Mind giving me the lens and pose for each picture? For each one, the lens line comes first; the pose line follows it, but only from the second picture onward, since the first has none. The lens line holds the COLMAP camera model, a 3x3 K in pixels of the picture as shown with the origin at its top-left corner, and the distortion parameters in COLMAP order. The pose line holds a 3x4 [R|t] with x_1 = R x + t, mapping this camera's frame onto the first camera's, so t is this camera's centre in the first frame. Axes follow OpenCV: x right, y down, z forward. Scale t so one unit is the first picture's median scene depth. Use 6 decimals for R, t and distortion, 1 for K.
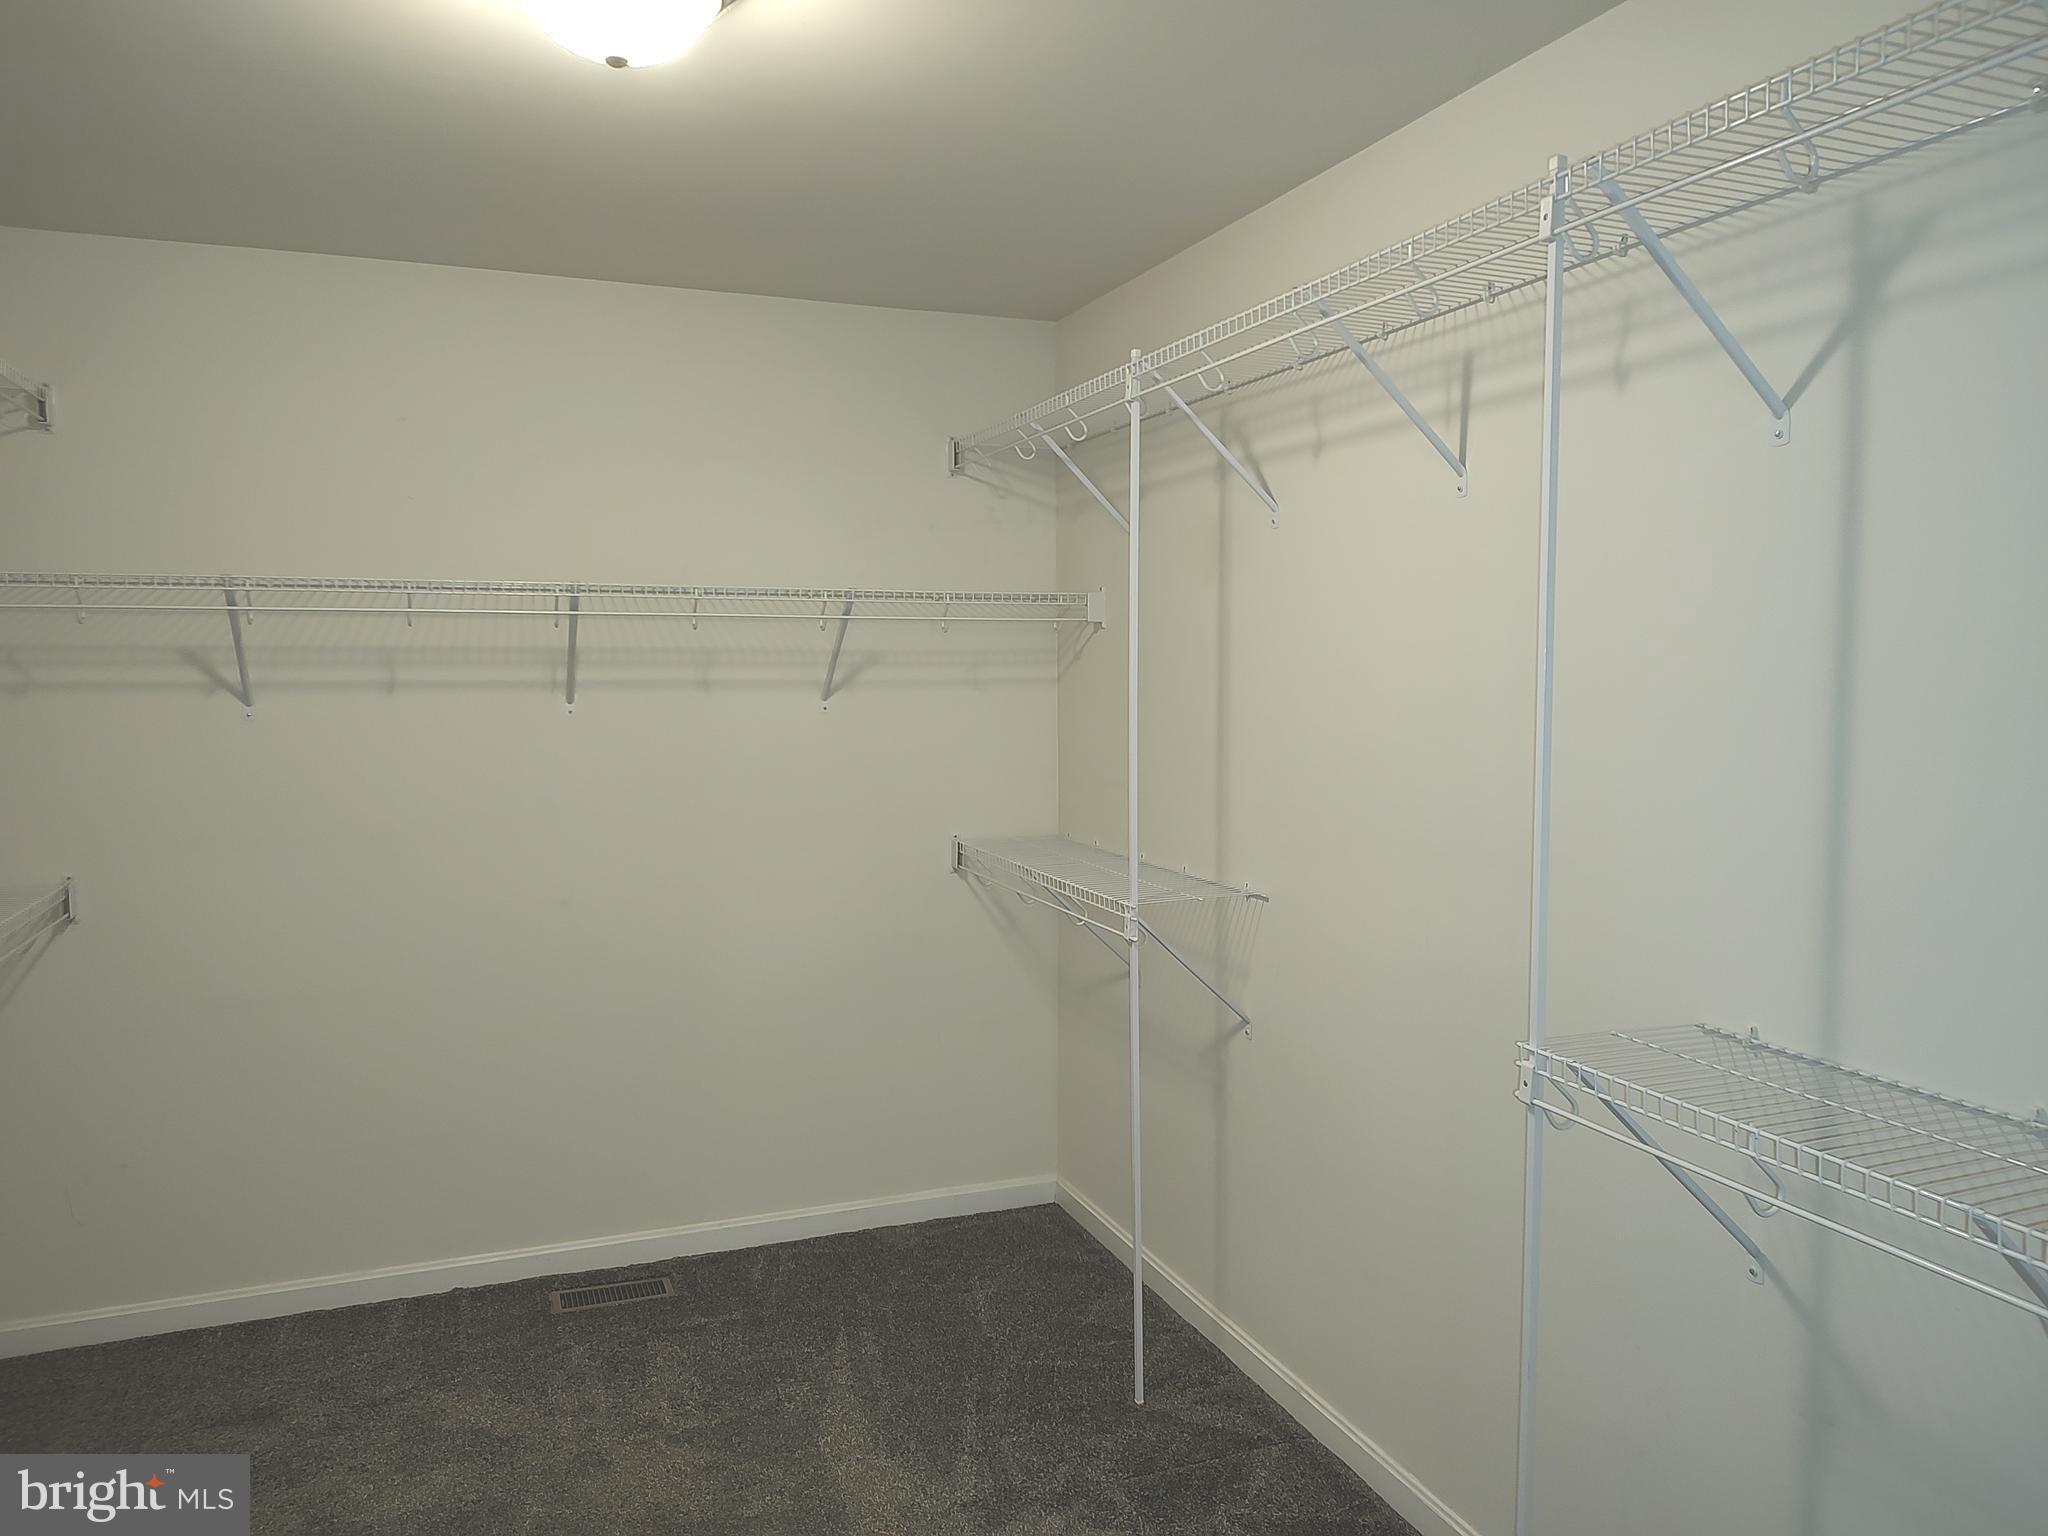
lens RADIAL K [[1462.0, 0, 1045.2], [0, 1462.0, 763.8], [0, 0, 1]] dist [-0.004161, 0.001136]
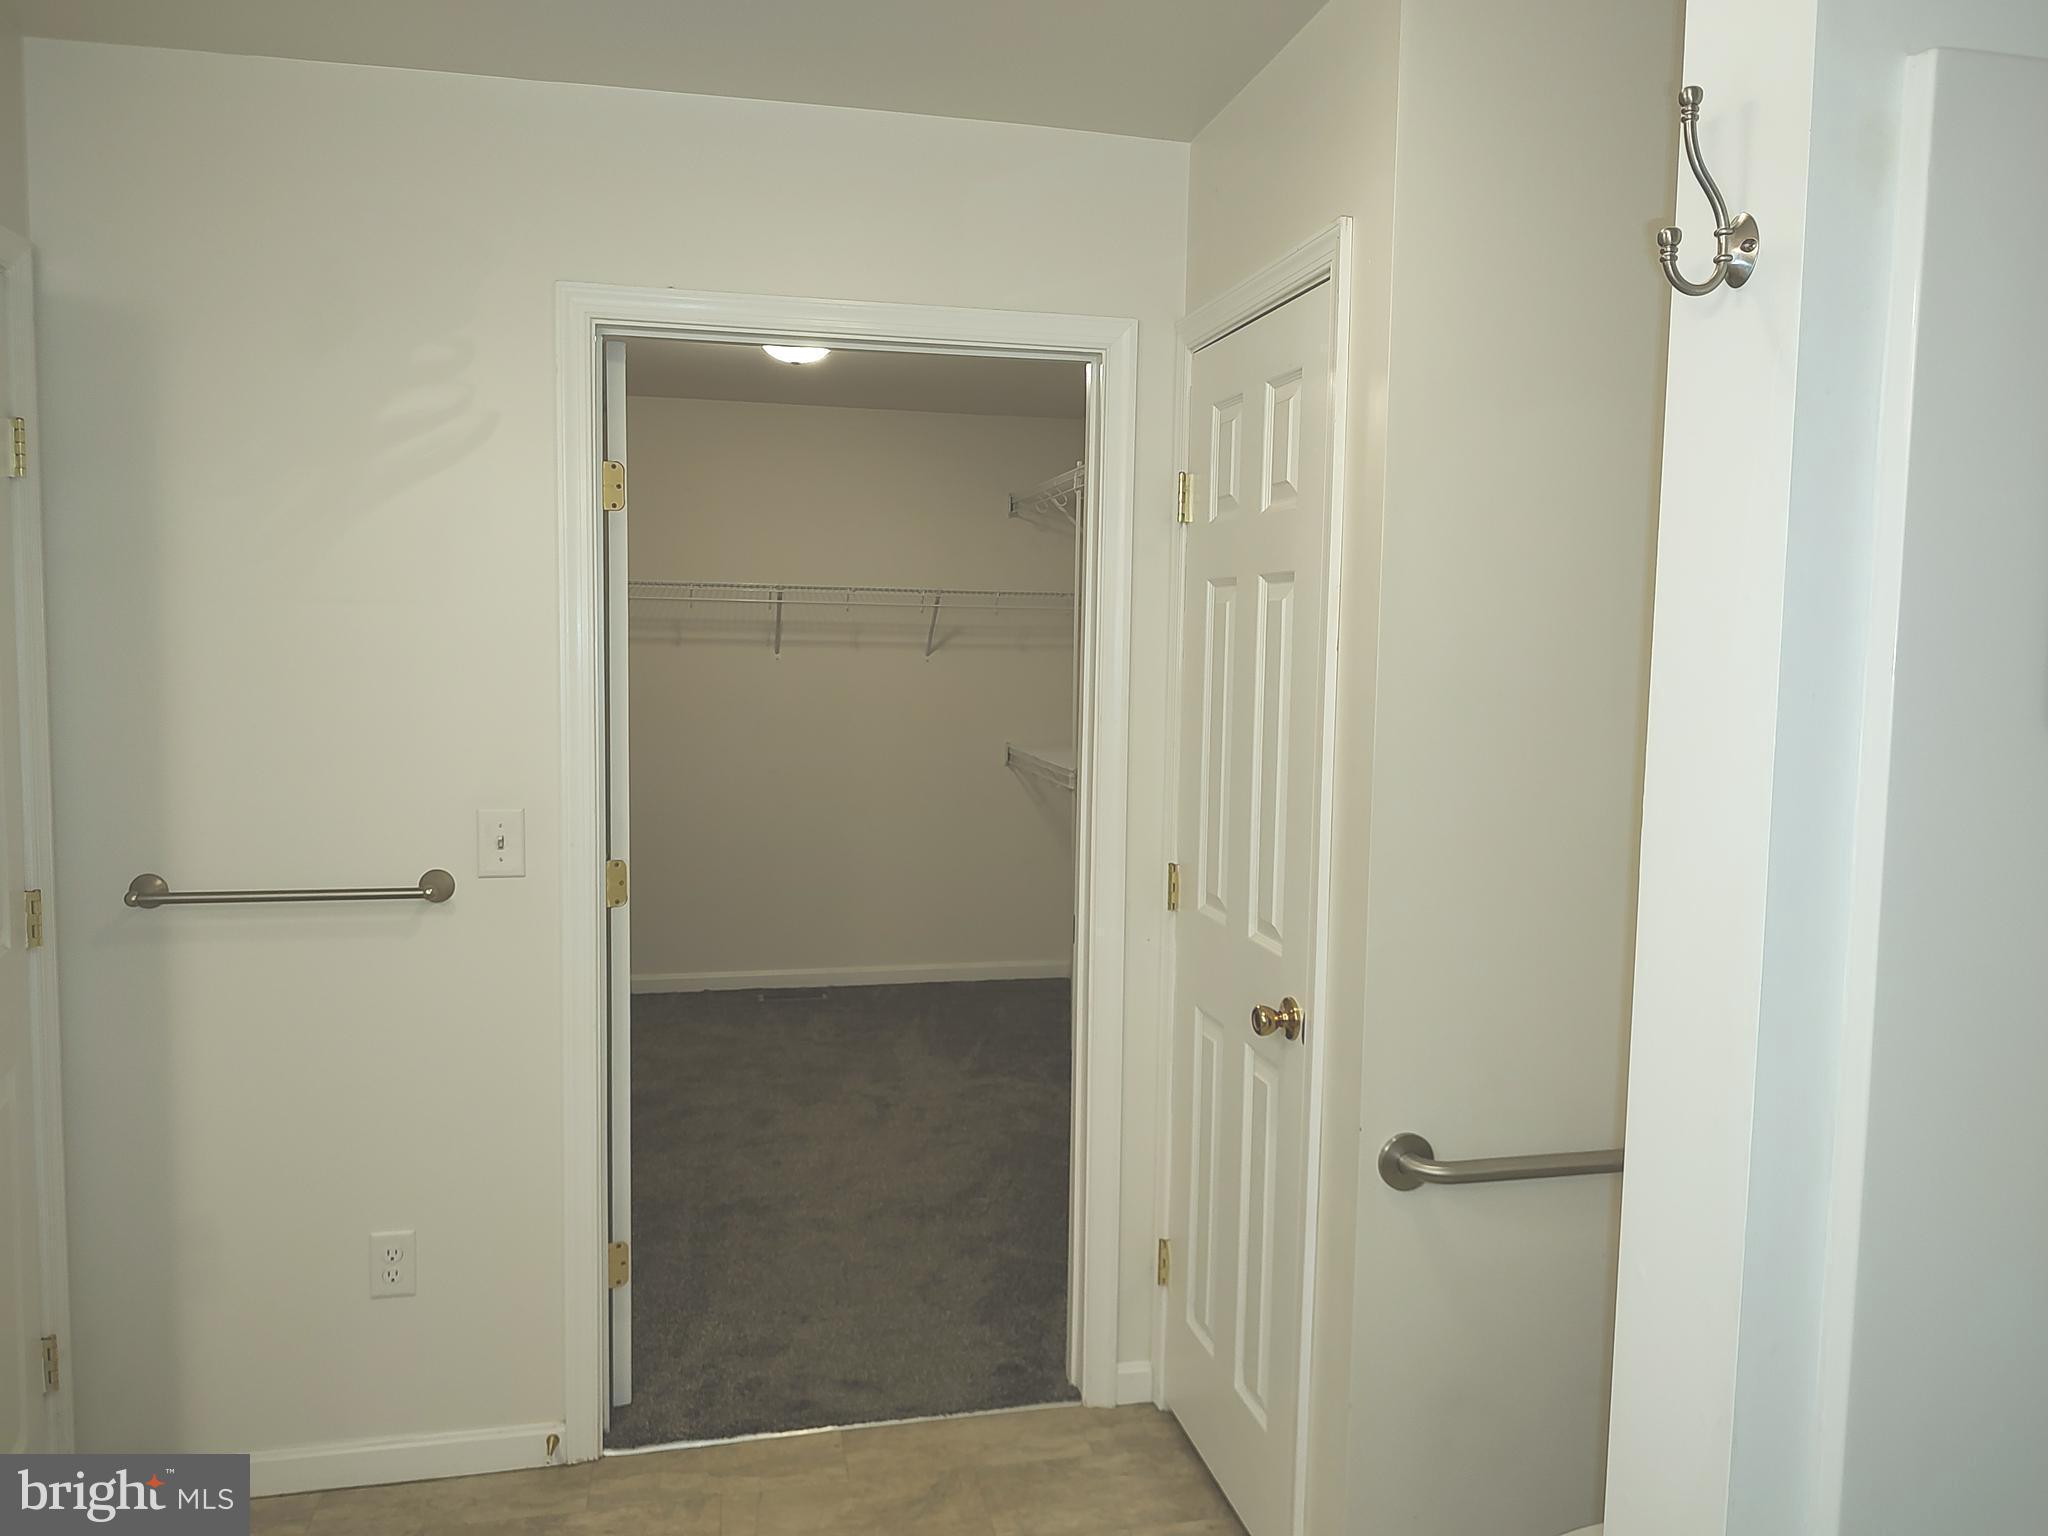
lens RADIAL K [[1445.2, 0, 1021.7], [0, 1445.2, 762.3], [0, 0, 1]] dist [0.010368, -0.036837]
pose [[0.988169, 0.029851, -0.150435, 0.216303], [-0.028035, 0.999506, 0.014184, 0.053898], [0.150784, -0.009799, 0.988518, -0.630679]]
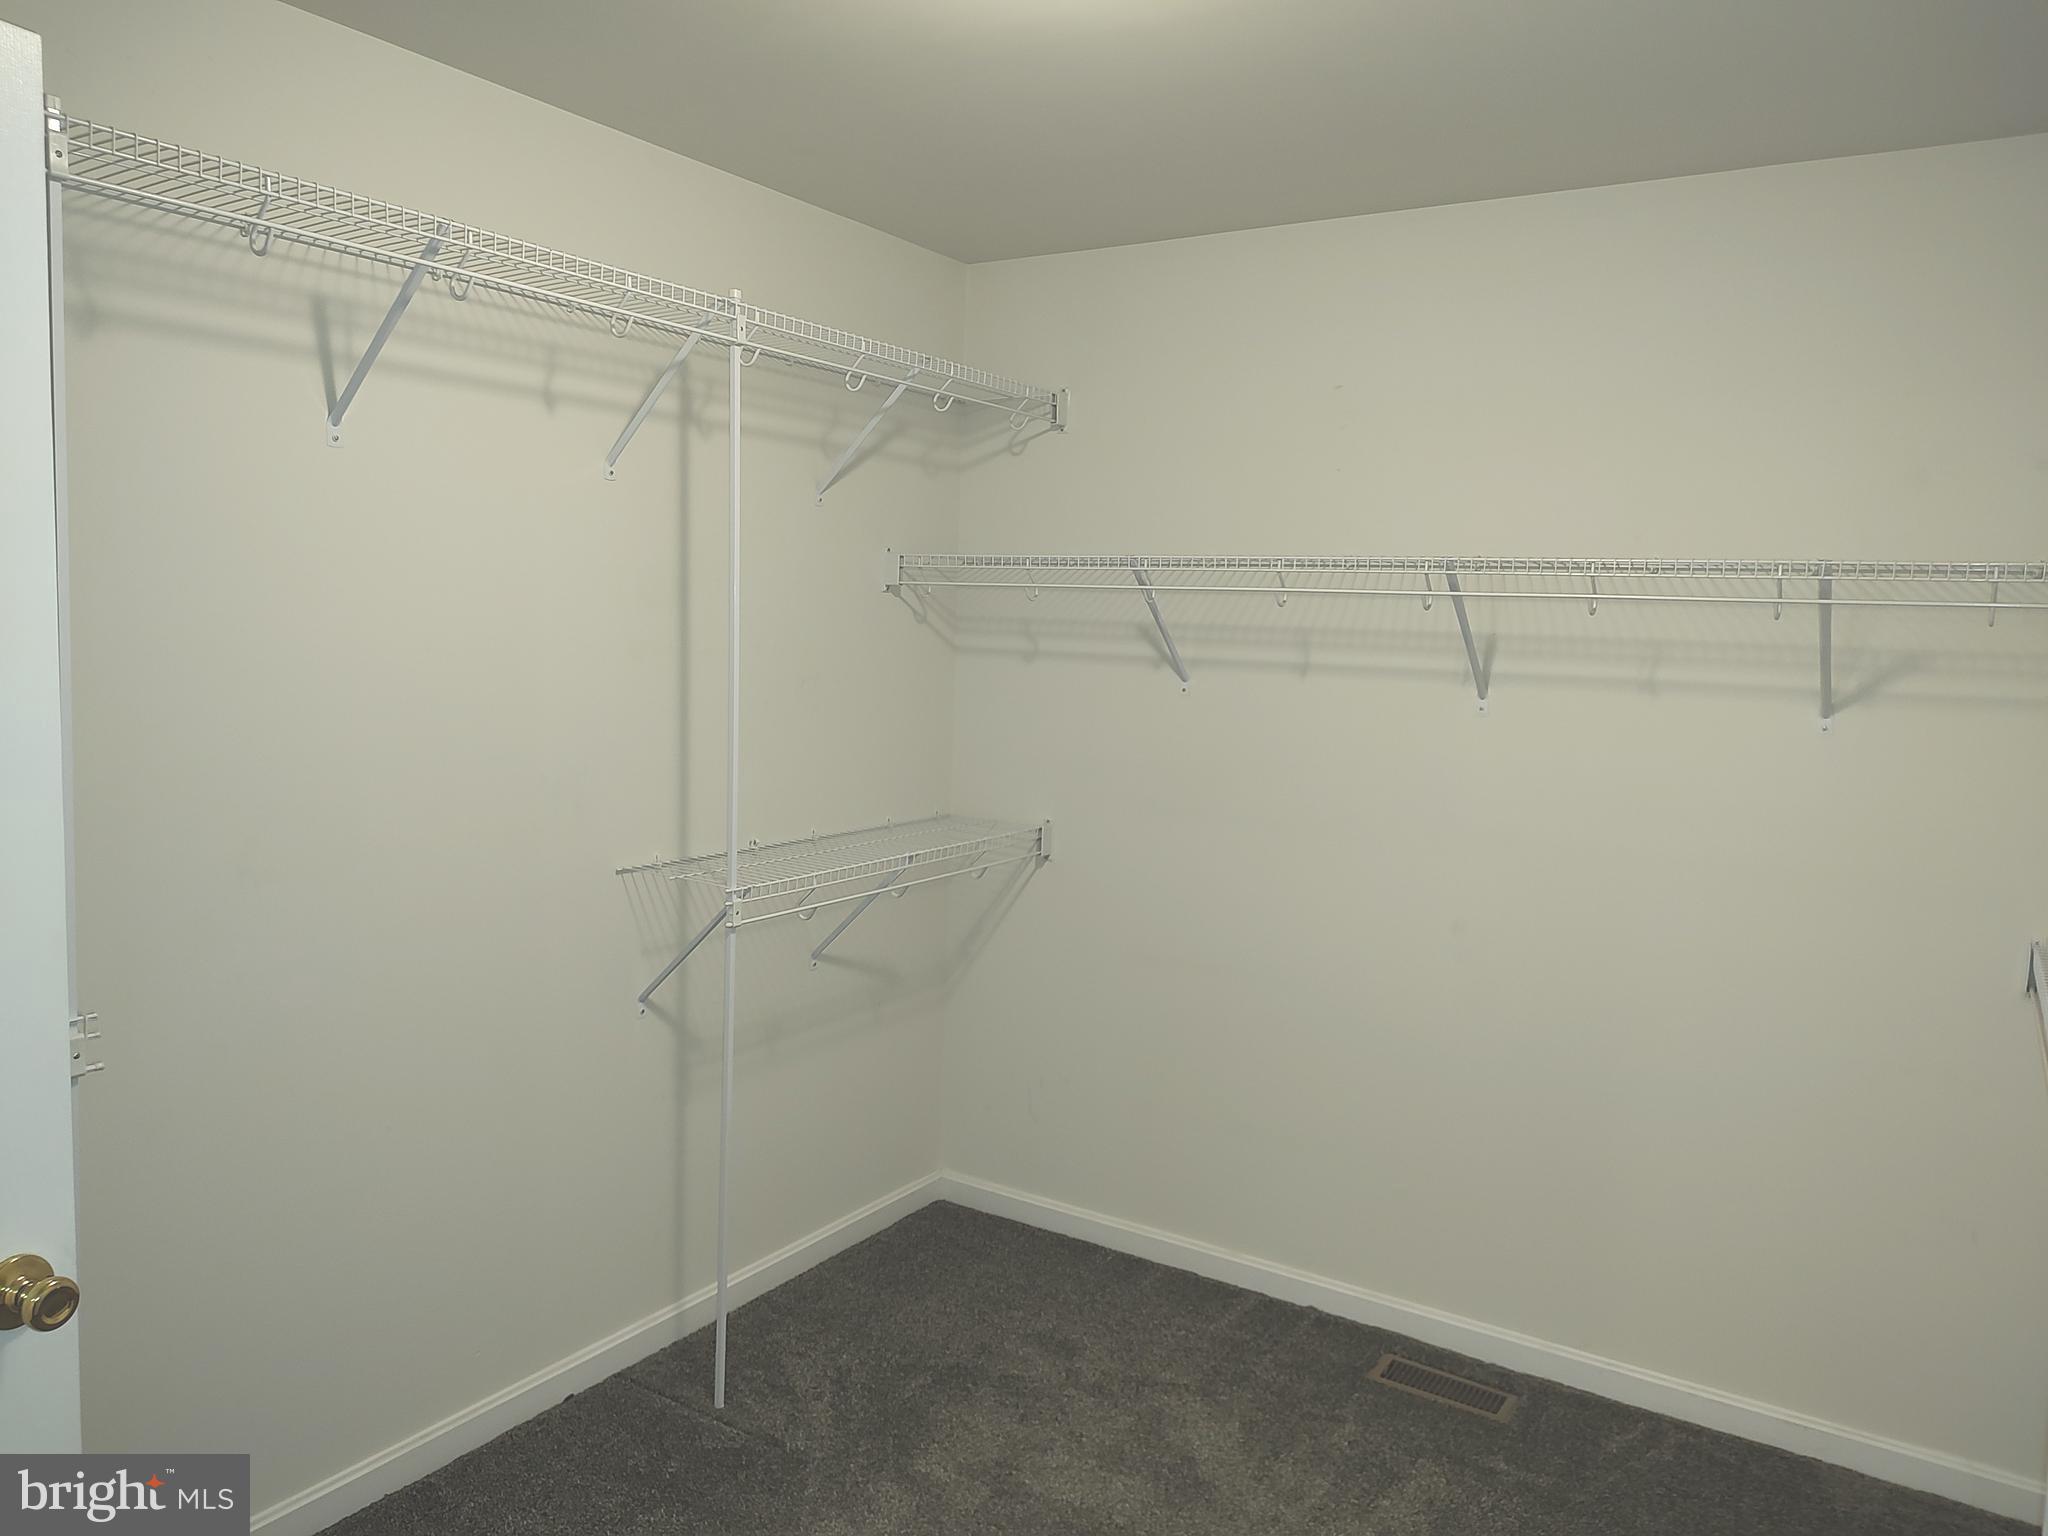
lens RADIAL K [[1454.3, 0, 1016.9], [0, 1454.3, 763.4], [0, 0, 1]] dist [0.036372, -0.036188]
pose [[0.584852, 0.098854, -0.805094, 0.215550], [-0.094812, 0.994074, 0.053183, -0.023443], [0.805580, 0.045228, 0.590759, 0.273406]]
